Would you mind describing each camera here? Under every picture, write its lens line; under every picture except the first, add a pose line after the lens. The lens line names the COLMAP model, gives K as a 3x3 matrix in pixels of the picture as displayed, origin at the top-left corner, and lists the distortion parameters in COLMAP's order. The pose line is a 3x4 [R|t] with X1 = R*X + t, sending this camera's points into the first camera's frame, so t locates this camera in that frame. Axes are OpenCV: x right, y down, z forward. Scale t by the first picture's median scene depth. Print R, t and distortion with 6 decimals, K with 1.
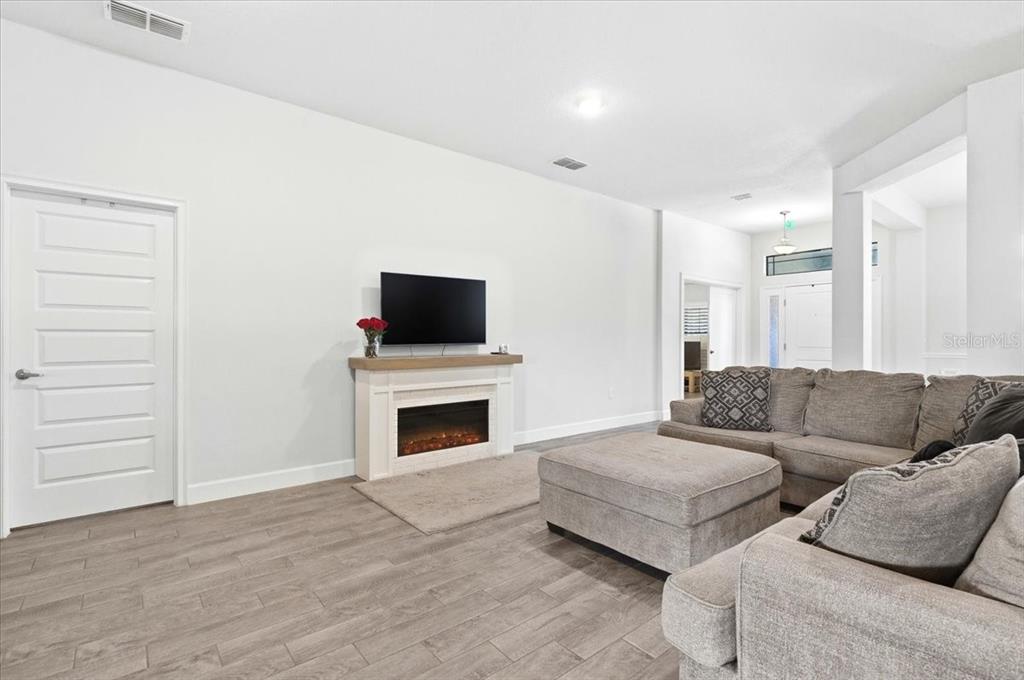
lens RADIAL K [[481.7, 0, 509.7], [0, 481.7, 335.1], [0, 0, 1]] dist [-0.003737, 0.000590]
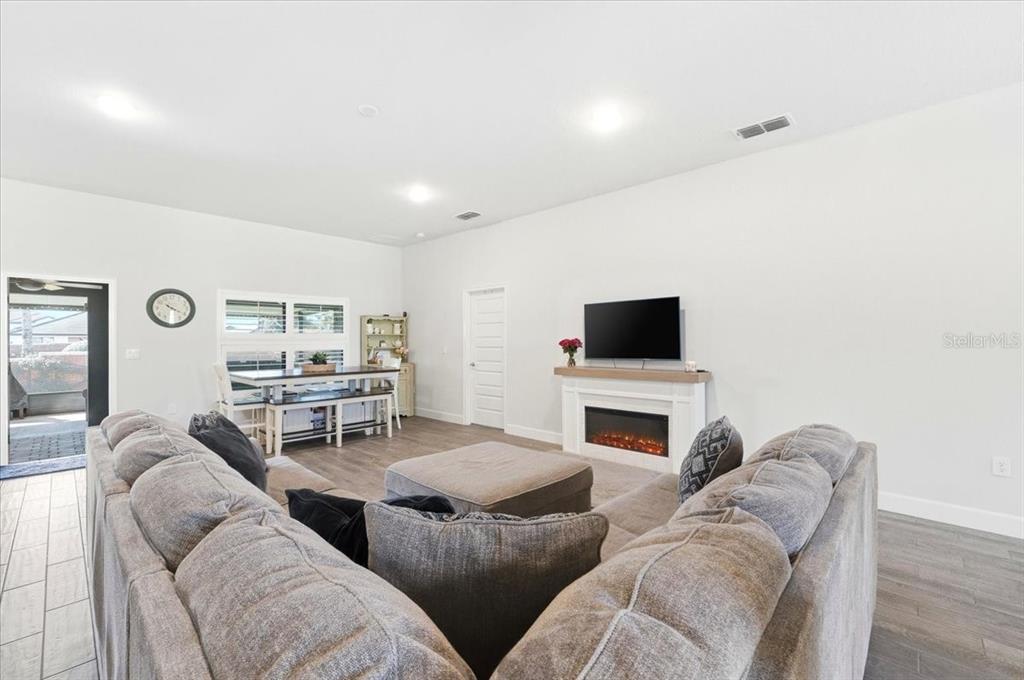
lens RADIAL K [[427.9, 0, 511.3], [0, 427.9, 341.9], [0, 0, 1]] dist [-0.007651, -0.000205]
pose [[0.127685, -0.000776, -0.991814, 1.276066], [0.007548, 0.999971, 0.000189, -0.037282], [0.991786, -0.007510, 0.127687, 0.899963]]
